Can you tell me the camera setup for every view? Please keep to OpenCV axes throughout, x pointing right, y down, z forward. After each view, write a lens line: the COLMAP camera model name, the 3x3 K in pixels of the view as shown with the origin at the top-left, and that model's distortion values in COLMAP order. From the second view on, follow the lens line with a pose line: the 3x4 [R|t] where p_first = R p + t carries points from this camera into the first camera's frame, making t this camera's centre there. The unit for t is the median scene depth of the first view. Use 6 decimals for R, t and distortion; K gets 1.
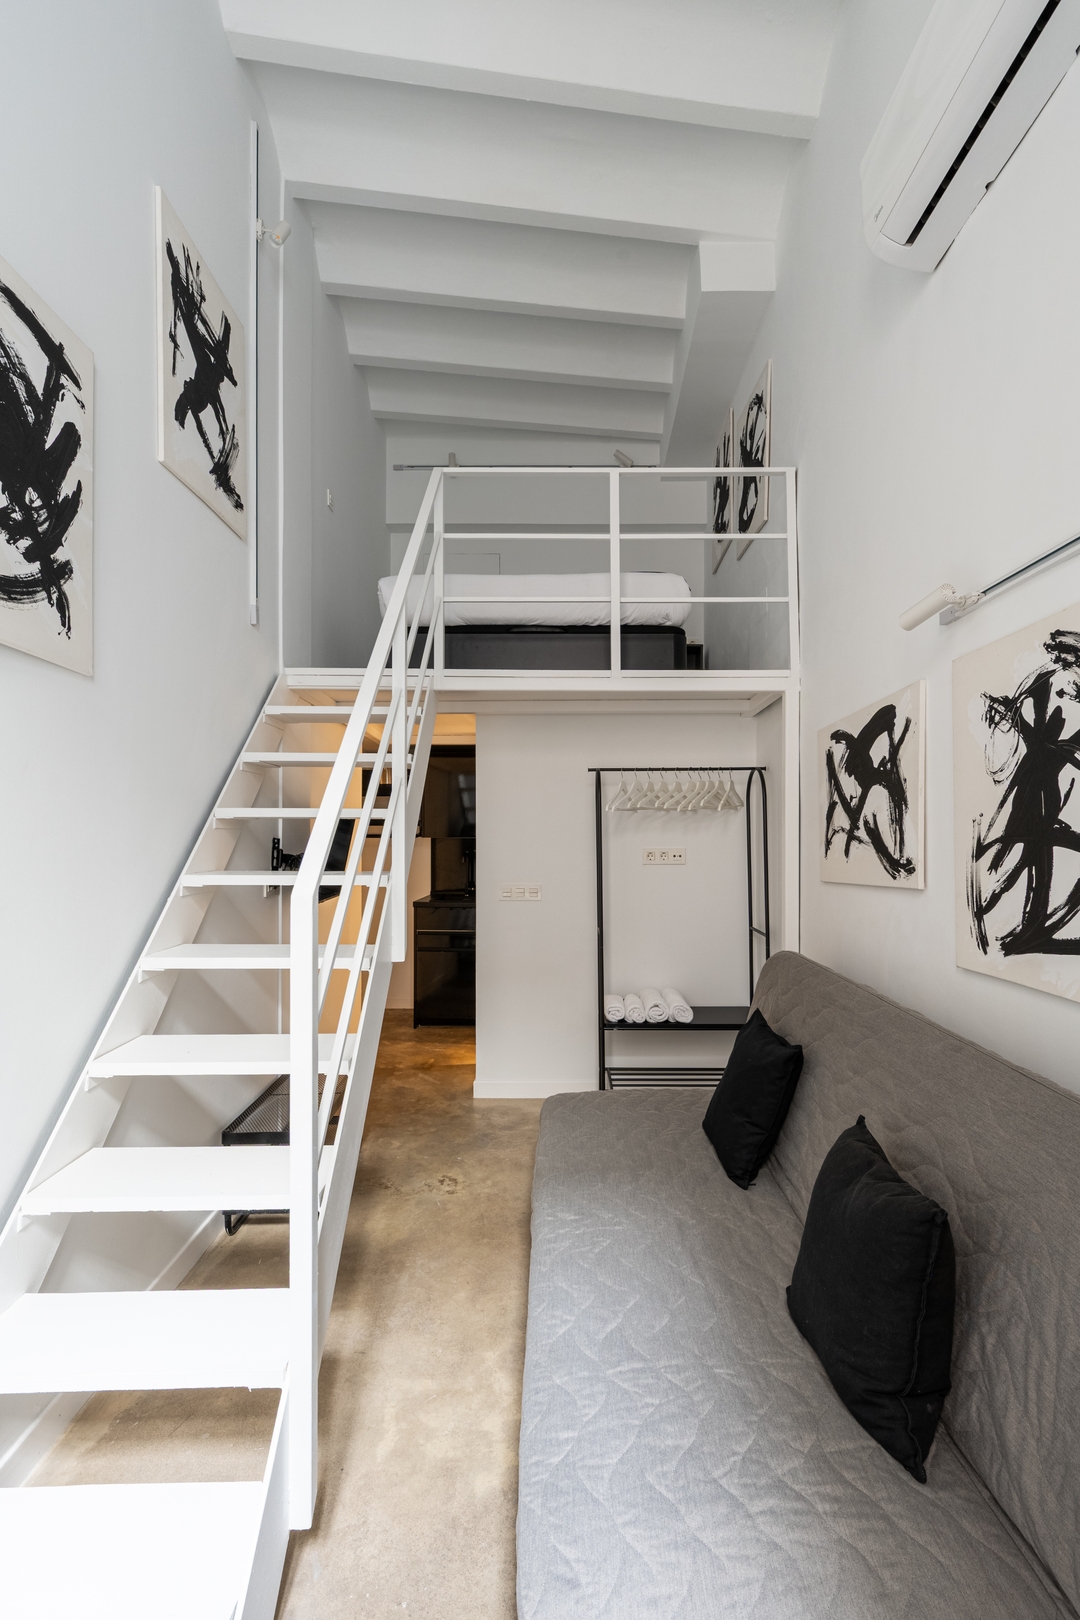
lens RADIAL K [[725.3, 0, 540.0], [0, 725.3, 810.0], [0, 0, 1]] dist [-0.000090, -0.000042]
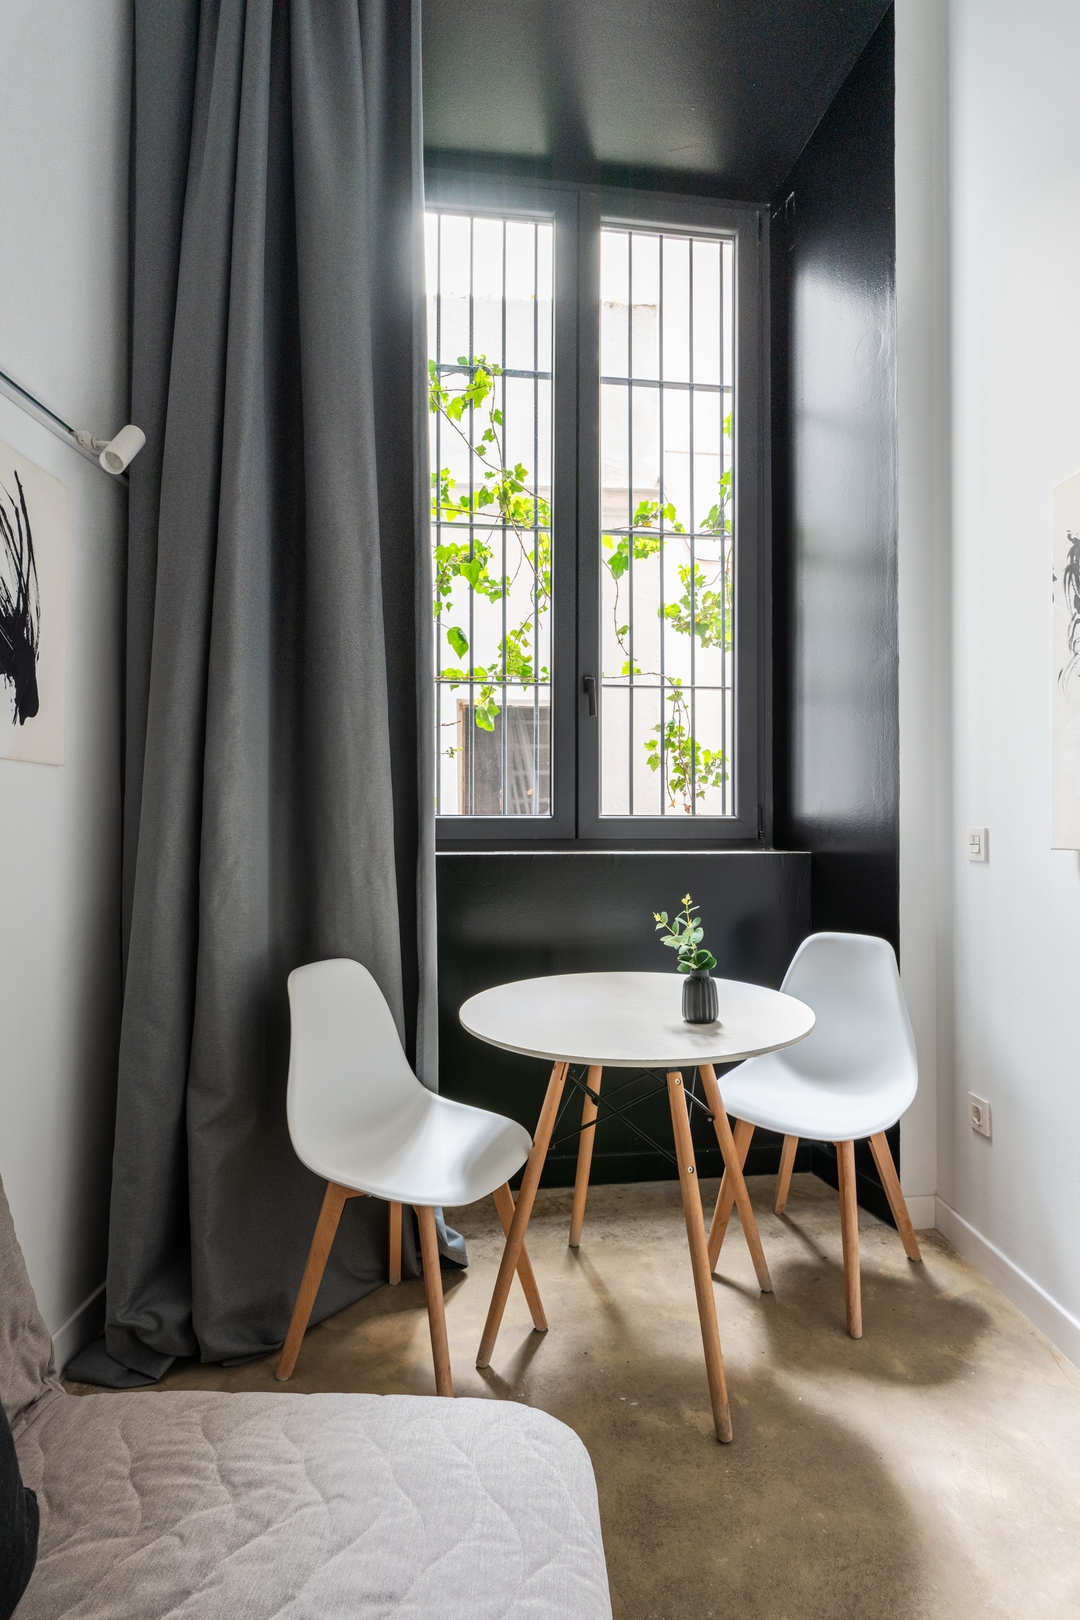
lens RADIAL K [[803.2, 0, 542.4], [0, 803.2, 818.7], [0, 0, 1]] dist [-0.002235, -0.000343]
pose [[-0.999925, 0.000216, -0.012272, 0.026651], [0.000617, 0.999465, -0.032709, 0.188528], [0.012259, -0.032715, -0.999390, 1.203157]]
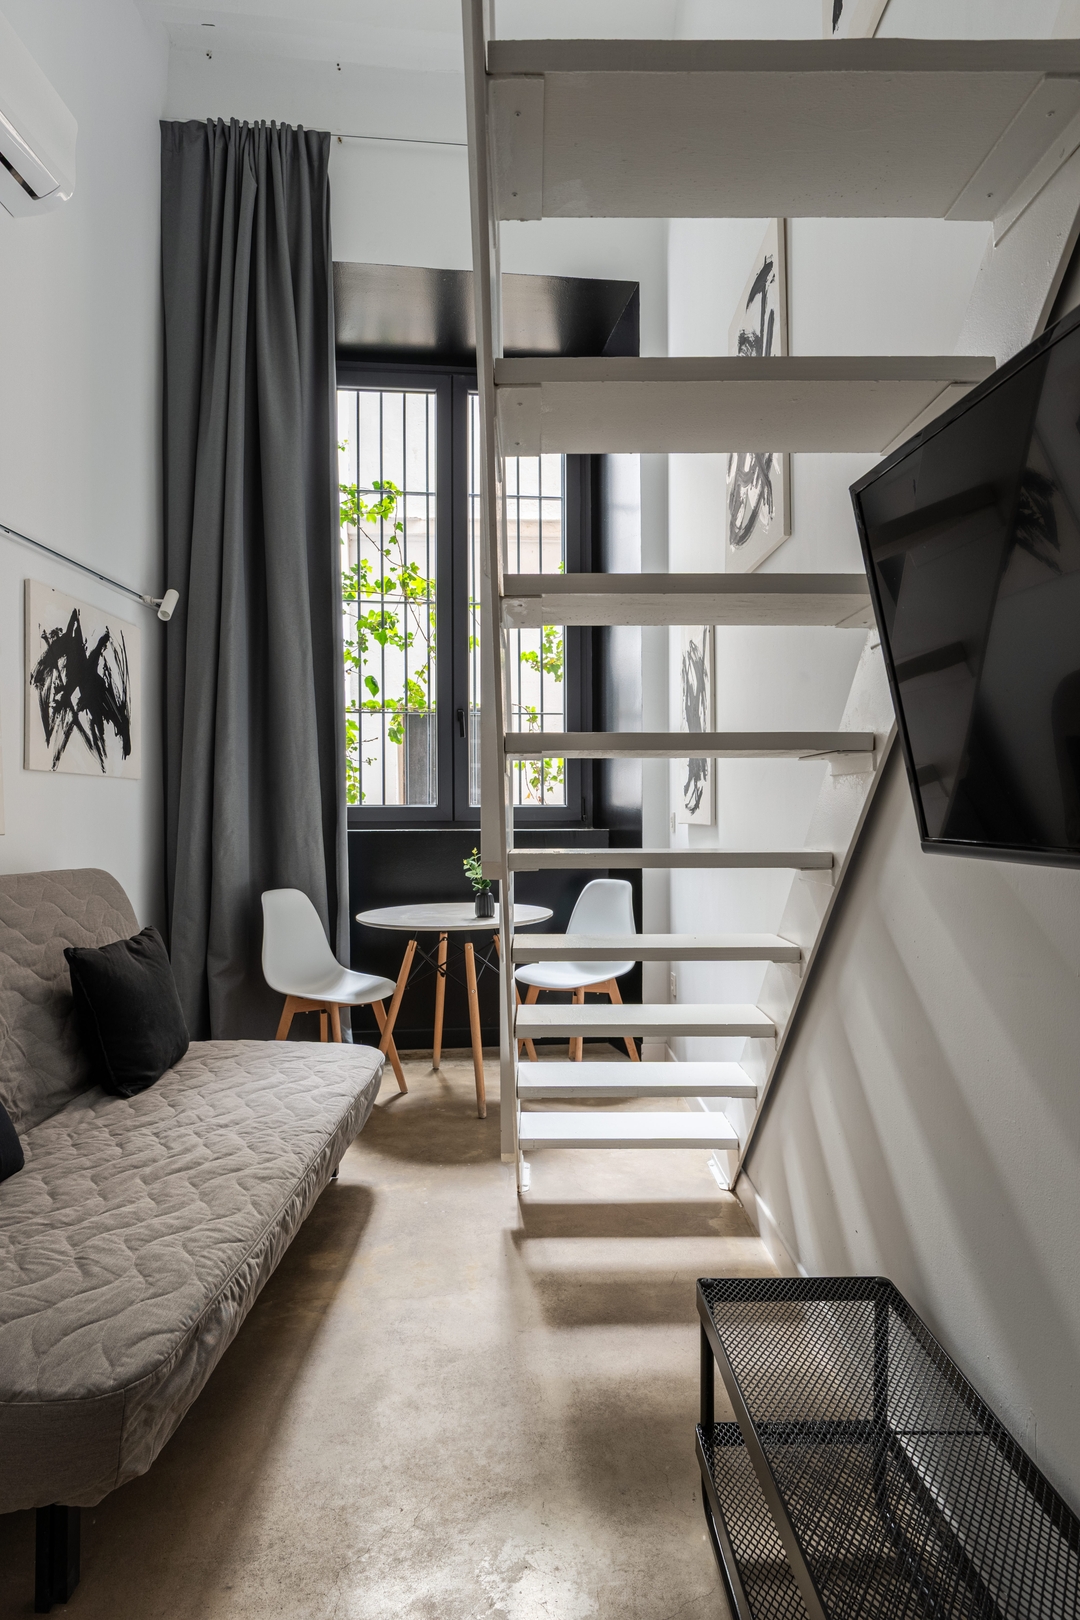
lens RADIAL K [[957.6, 0, 532.1], [0, 957.6, 814.1], [0, 0, 1]] dist [-0.001075, -0.000373]
pose [[-0.999960, 0.008784, -0.001720, -0.298304], [0.008833, 0.999481, -0.030994, 0.246532], [0.001447, -0.031008, -0.999518, 2.438895]]
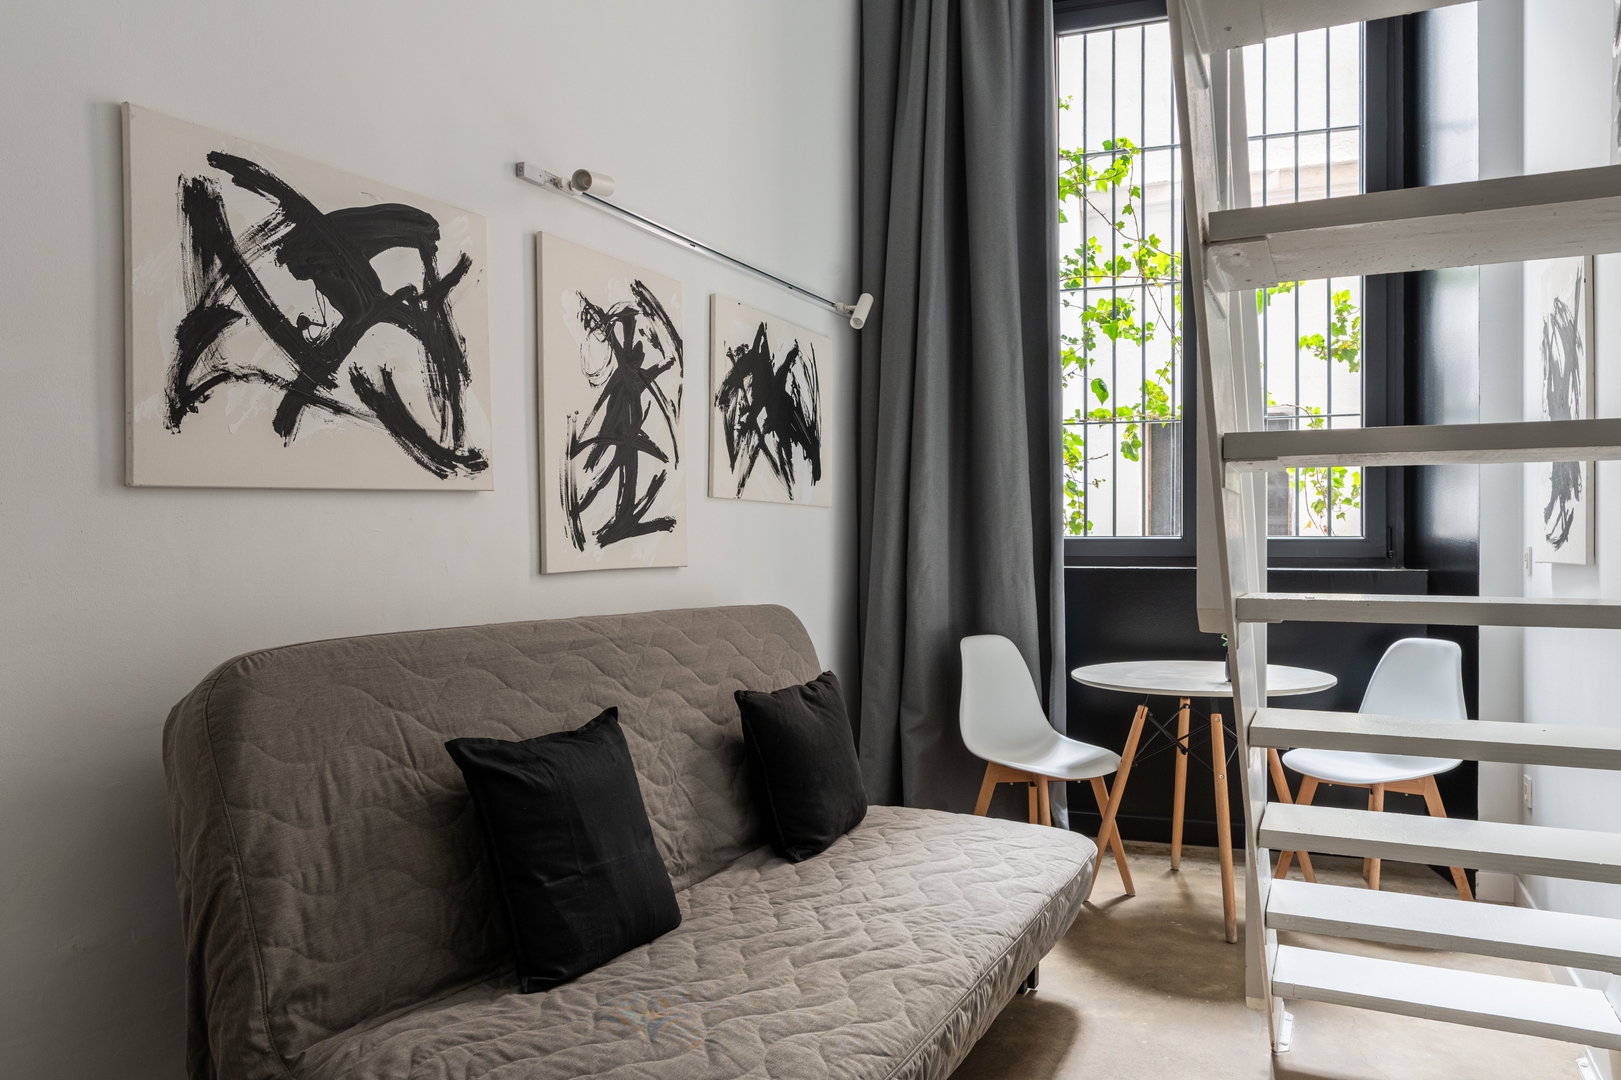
lens RADIAL K [[1122.0, 0, 812.4], [0, 1122.0, 546.1], [0, 0, 1]] dist [-0.002180, 0.001023]
pose [[-0.906779, 0.004501, 0.421582, -0.346544], [-0.010495, 0.999392, -0.033243, 0.248373], [-0.421475, -0.034568, -0.906181, 2.354756]]
